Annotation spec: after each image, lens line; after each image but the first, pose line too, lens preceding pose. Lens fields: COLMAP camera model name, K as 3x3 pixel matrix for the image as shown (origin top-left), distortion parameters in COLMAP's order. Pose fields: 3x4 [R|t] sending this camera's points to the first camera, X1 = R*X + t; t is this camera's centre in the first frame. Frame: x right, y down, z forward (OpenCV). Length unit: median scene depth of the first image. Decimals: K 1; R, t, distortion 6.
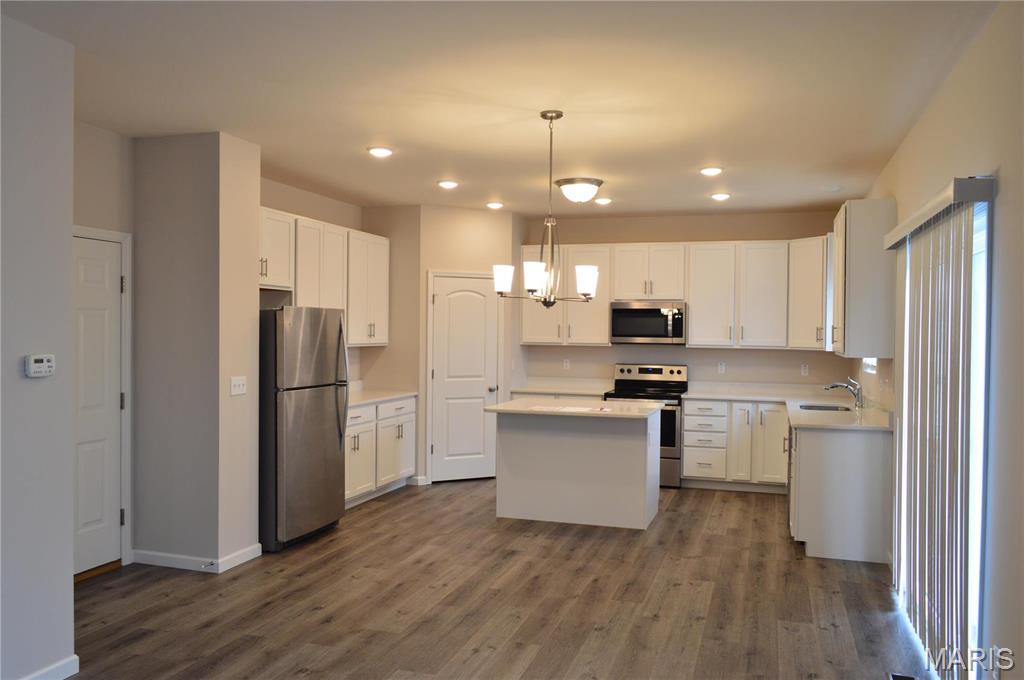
lens RADIAL K [[811.9, 0, 510.0], [0, 811.9, 344.3], [0, 0, 1]] dist [-0.007900, -0.004276]
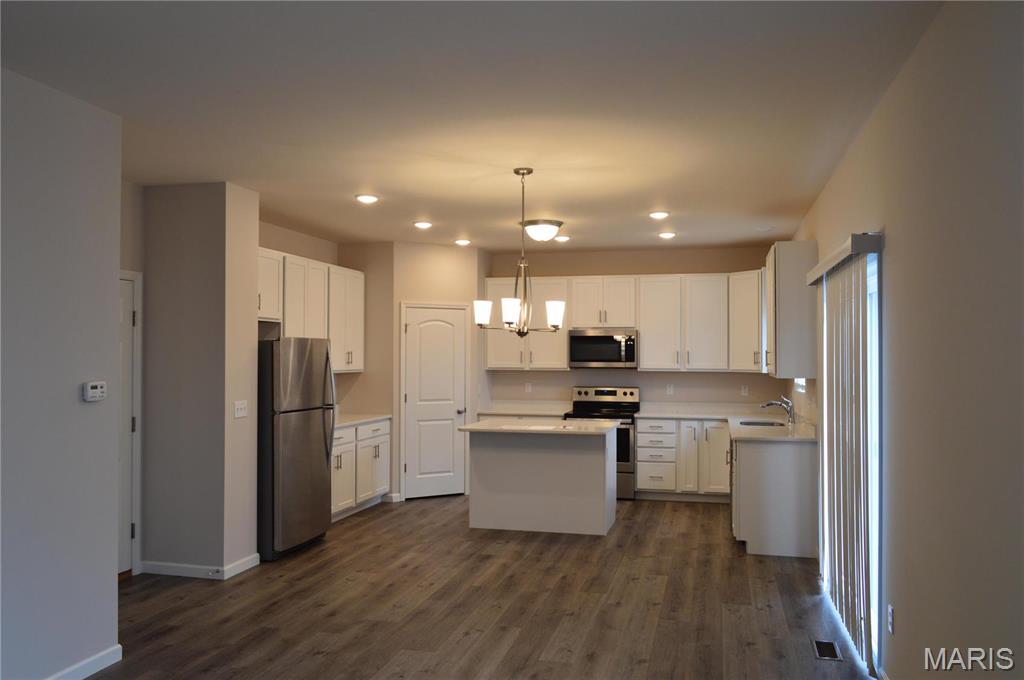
lens RADIAL K [[811.9, 0, 510.0], [0, 811.9, 344.3], [0, 0, 1]] dist [-0.007900, -0.004276]
pose [[0.998022, -0.007565, 0.062414, -0.026932], [0.009510, 0.999476, -0.030926, 0.000190], [-0.062148, 0.031458, 0.997571, -0.095823]]
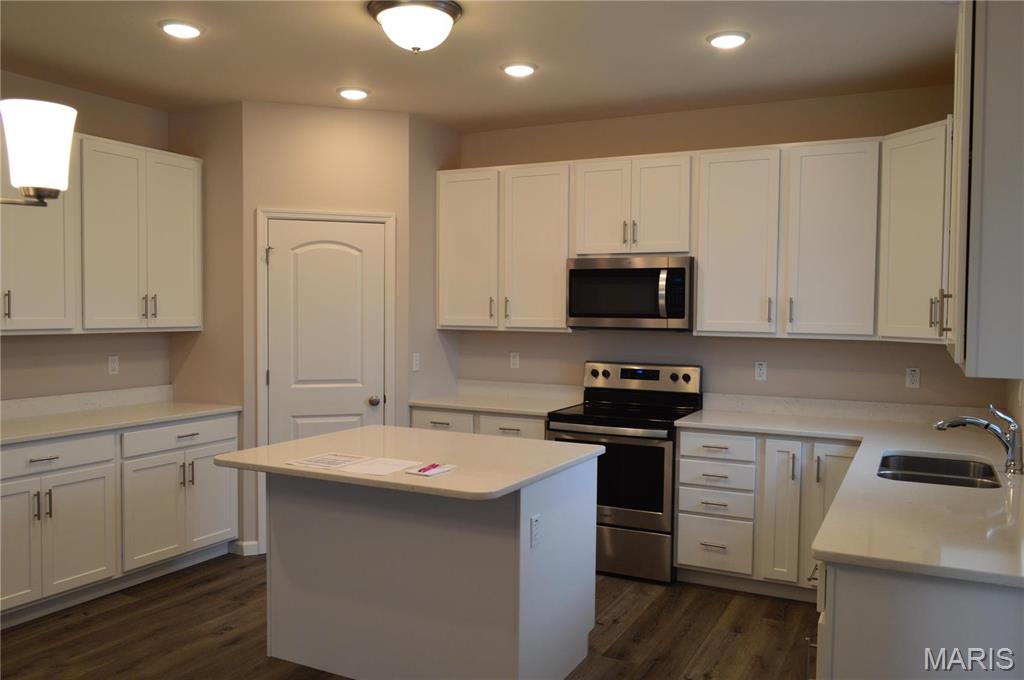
lens RADIAL K [[802.7, 0, 512.4], [0, 802.7, 344.3], [0, 0, 1]] dist [-0.012217, -0.002258]
pose [[0.986086, 0.006261, -0.166115, 0.215364], [-0.001933, 0.999655, 0.026201, -0.005300], [0.166222, -0.025515, 0.985758, 0.487444]]
